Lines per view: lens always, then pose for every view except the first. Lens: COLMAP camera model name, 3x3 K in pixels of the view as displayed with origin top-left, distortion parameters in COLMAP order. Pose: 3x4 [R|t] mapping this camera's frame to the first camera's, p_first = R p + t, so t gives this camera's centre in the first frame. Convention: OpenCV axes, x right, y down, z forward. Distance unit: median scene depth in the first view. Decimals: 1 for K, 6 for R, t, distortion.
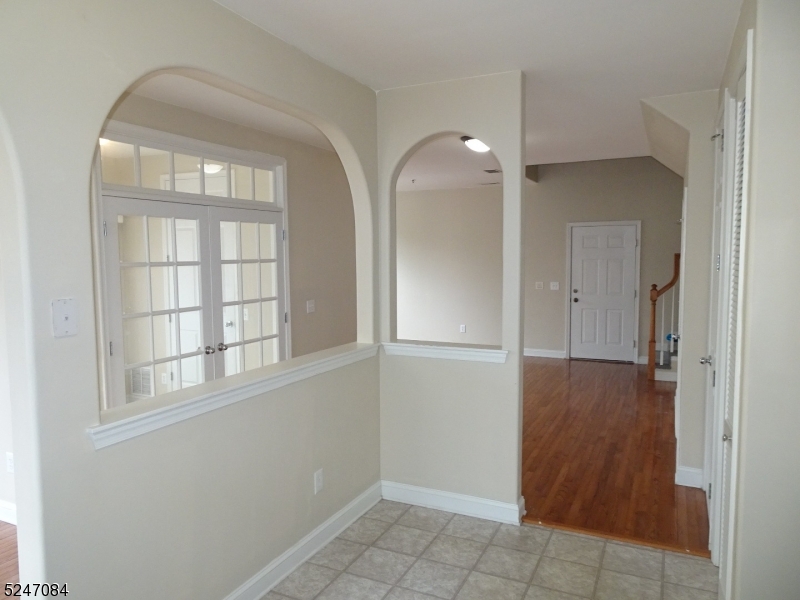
lens RADIAL K [[576.5, 0, 403.8], [0, 576.5, 299.6], [0, 0, 1]] dist [0.023870, 0.000722]
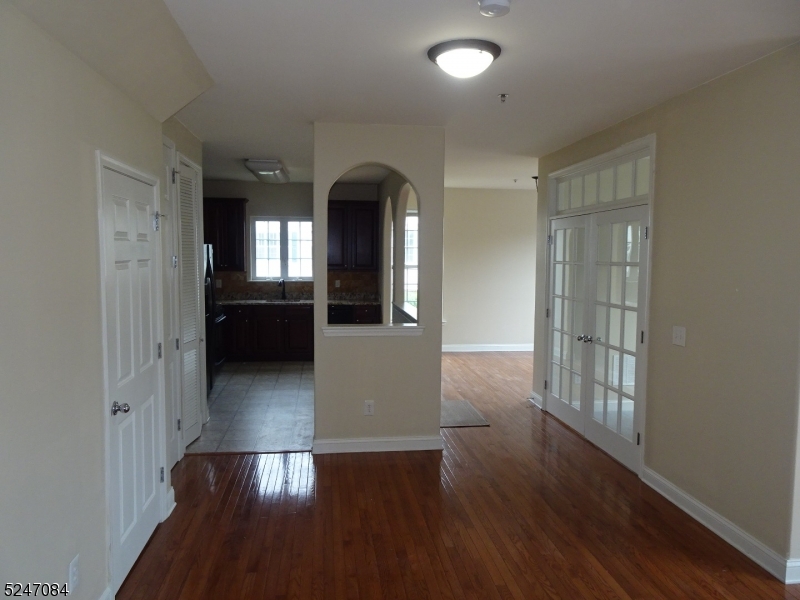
lens RADIAL K [[576.5, 0, 403.8], [0, 576.5, 299.6], [0, 0, 1]] dist [0.023870, 0.000722]
pose [[-0.837745, 0.031821, -0.545133, 0.850090], [-0.056881, 0.987785, 0.145073, -0.196148], [0.543090, 0.152542, -0.825702, 2.467414]]
